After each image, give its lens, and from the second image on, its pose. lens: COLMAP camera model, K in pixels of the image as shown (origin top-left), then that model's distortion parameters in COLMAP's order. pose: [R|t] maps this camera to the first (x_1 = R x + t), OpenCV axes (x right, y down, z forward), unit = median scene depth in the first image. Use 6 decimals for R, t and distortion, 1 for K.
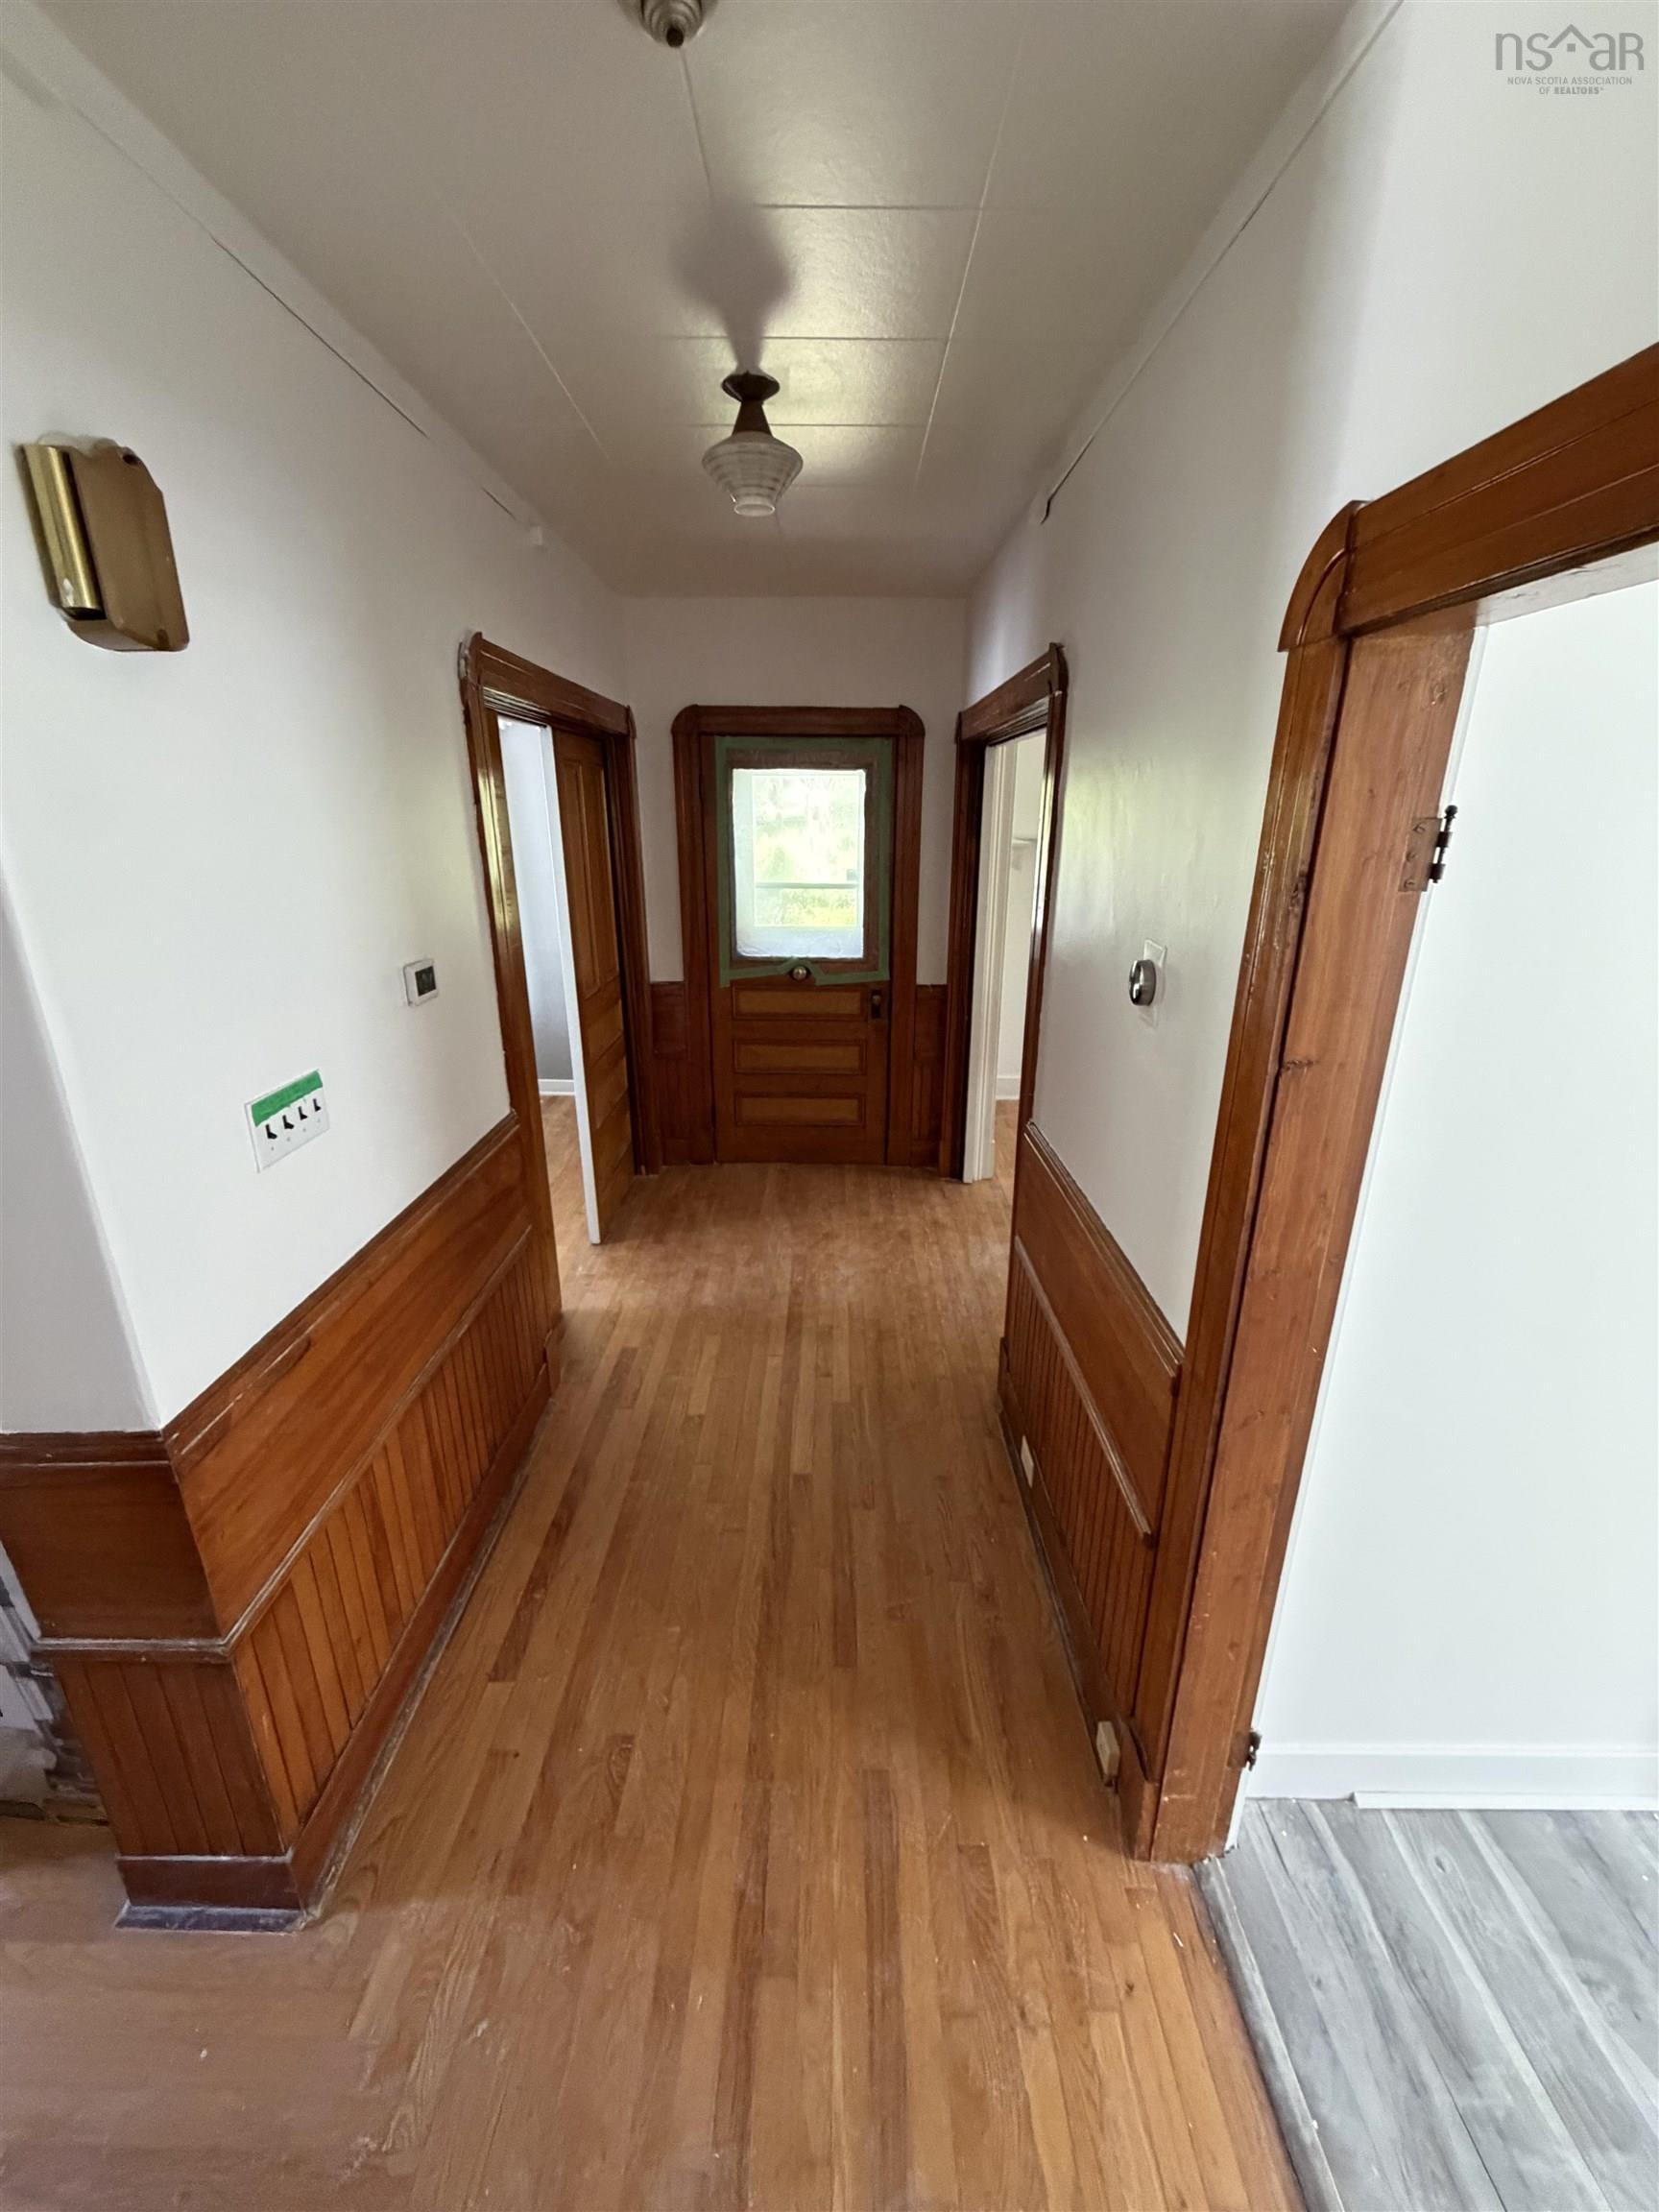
lens RADIAL K [[884.6, 0, 831.1], [0, 884.6, 1103.9], [0, 0, 1]] dist [0.000457, 0.000568]
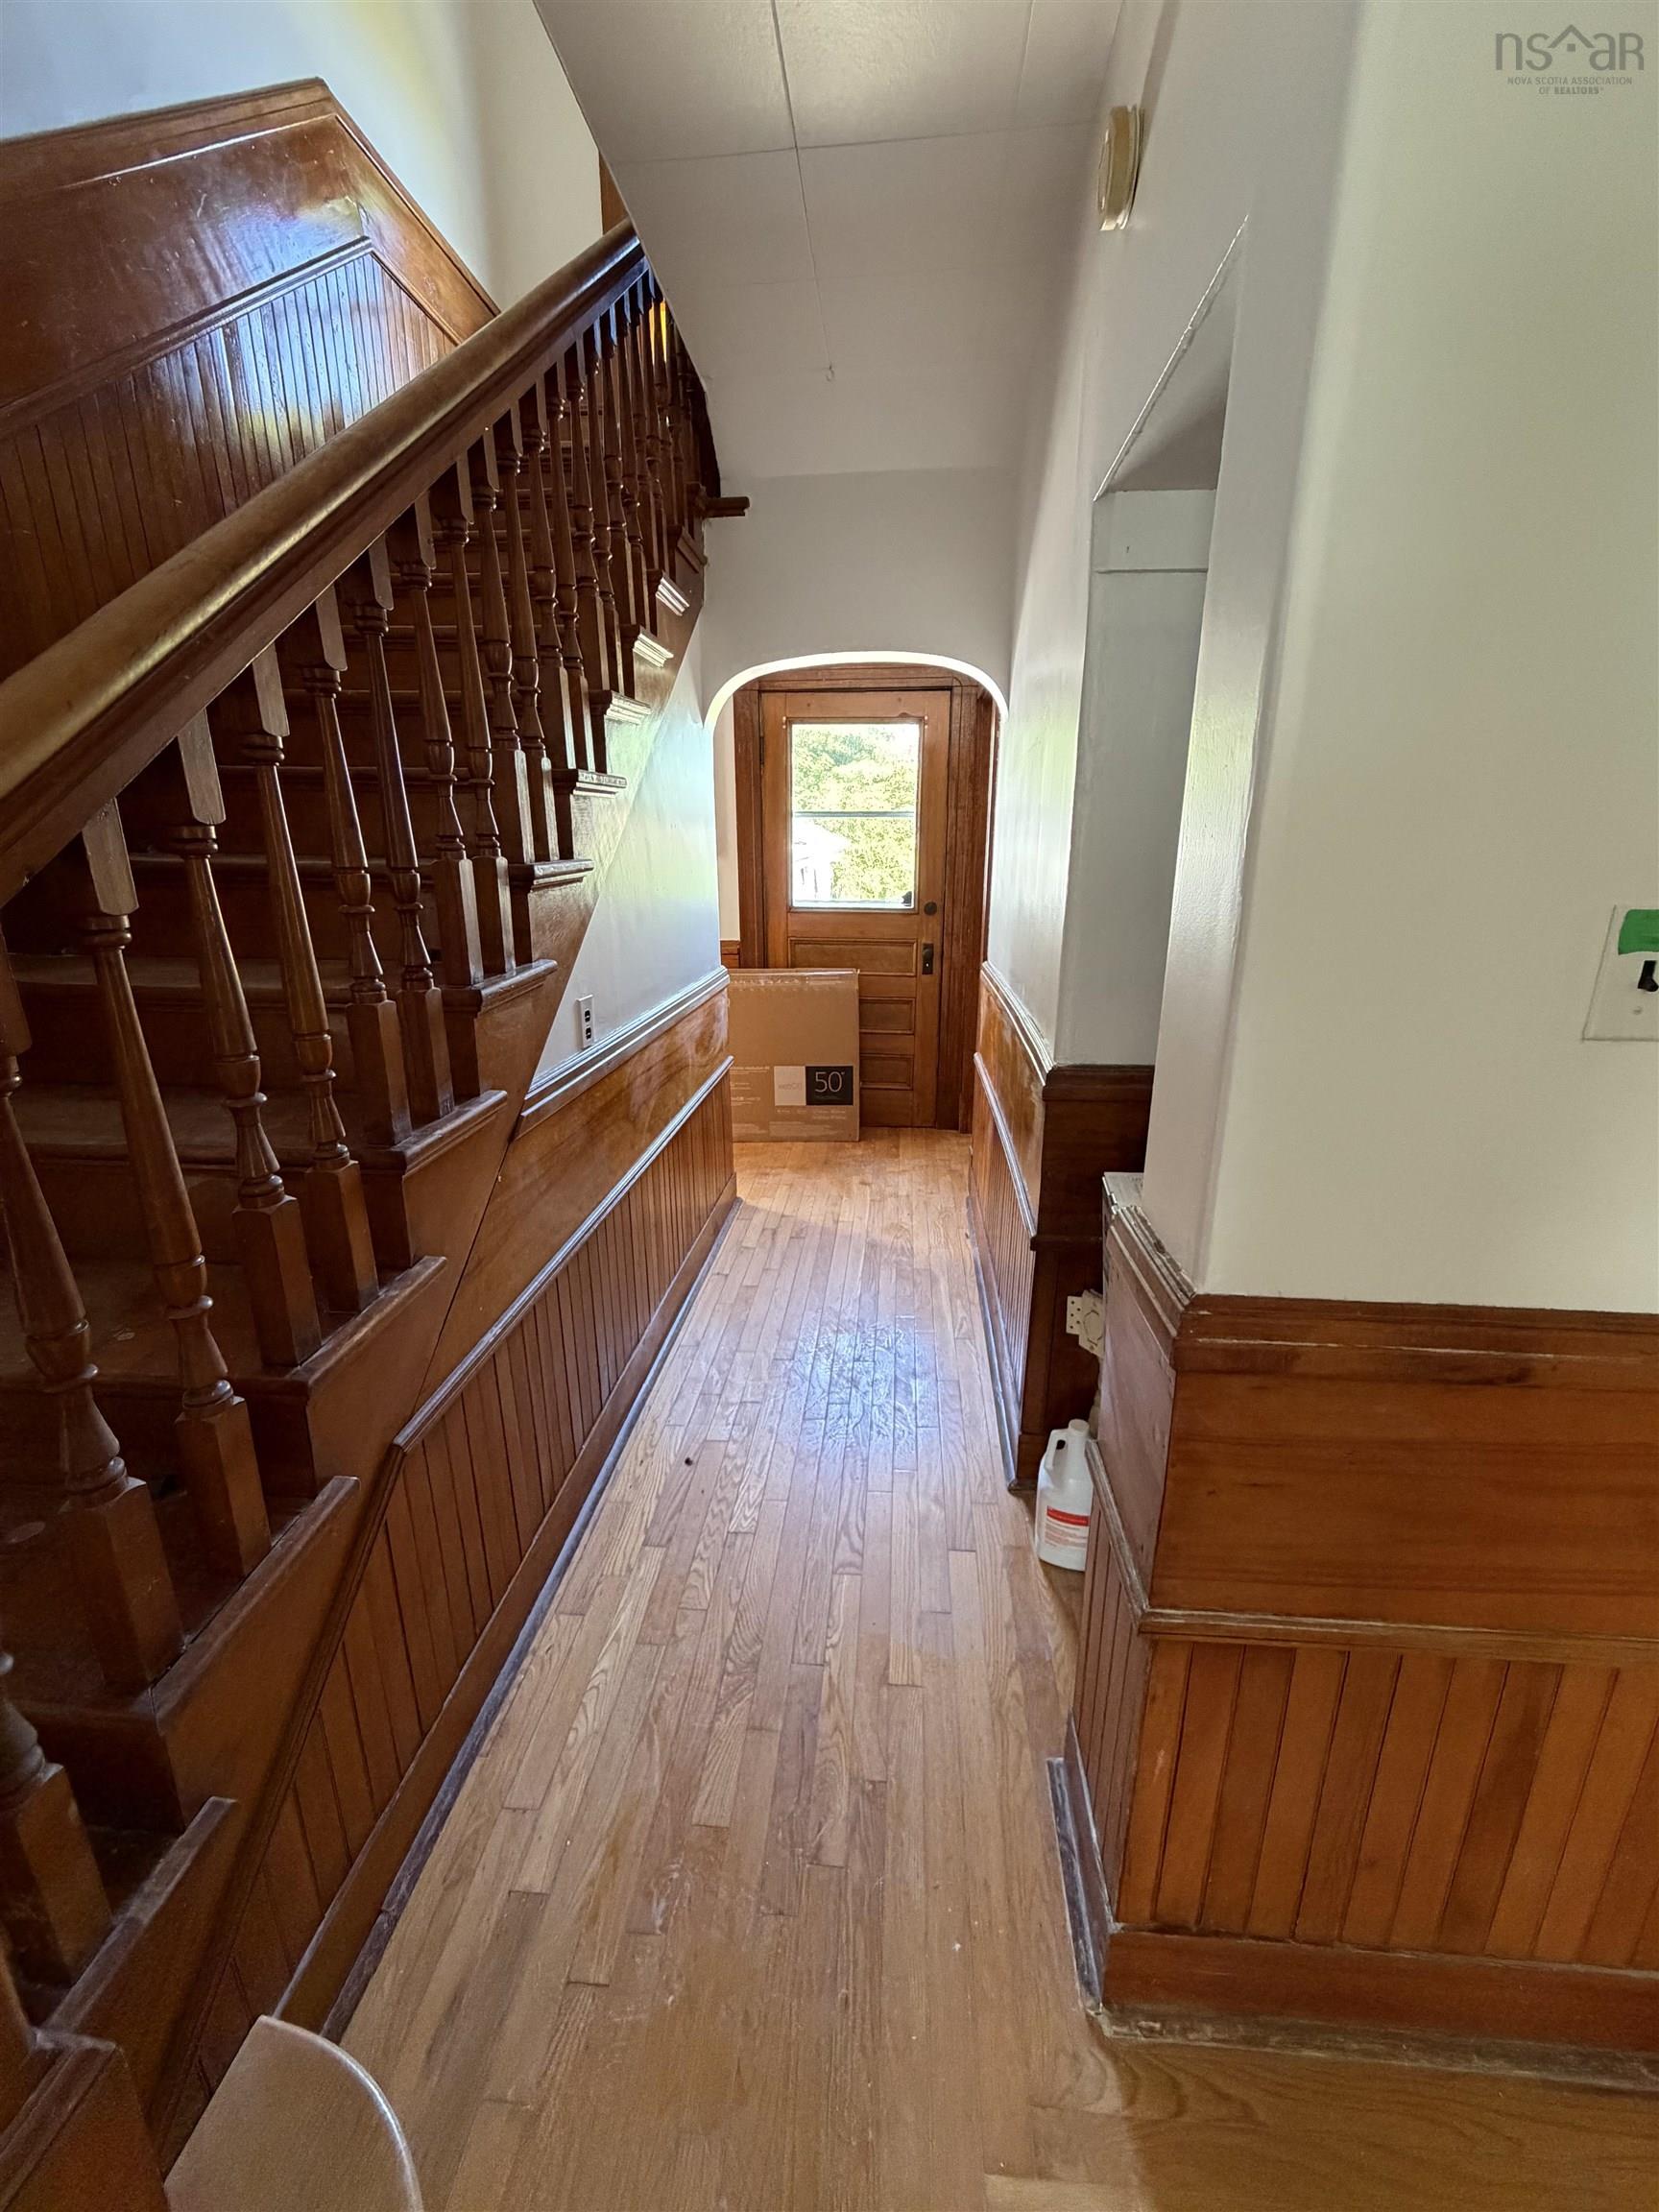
lens RADIAL K [[884.6, 0, 835.5], [0, 884.6, 1100.4], [0, 0, 1]] dist [0.000457, 0.000568]
pose [[-0.077791, 0.273931, -0.958598, -0.080754], [-0.311113, 0.906827, 0.284384, 0.094526], [0.947184, 0.320355, 0.014681, 0.543996]]
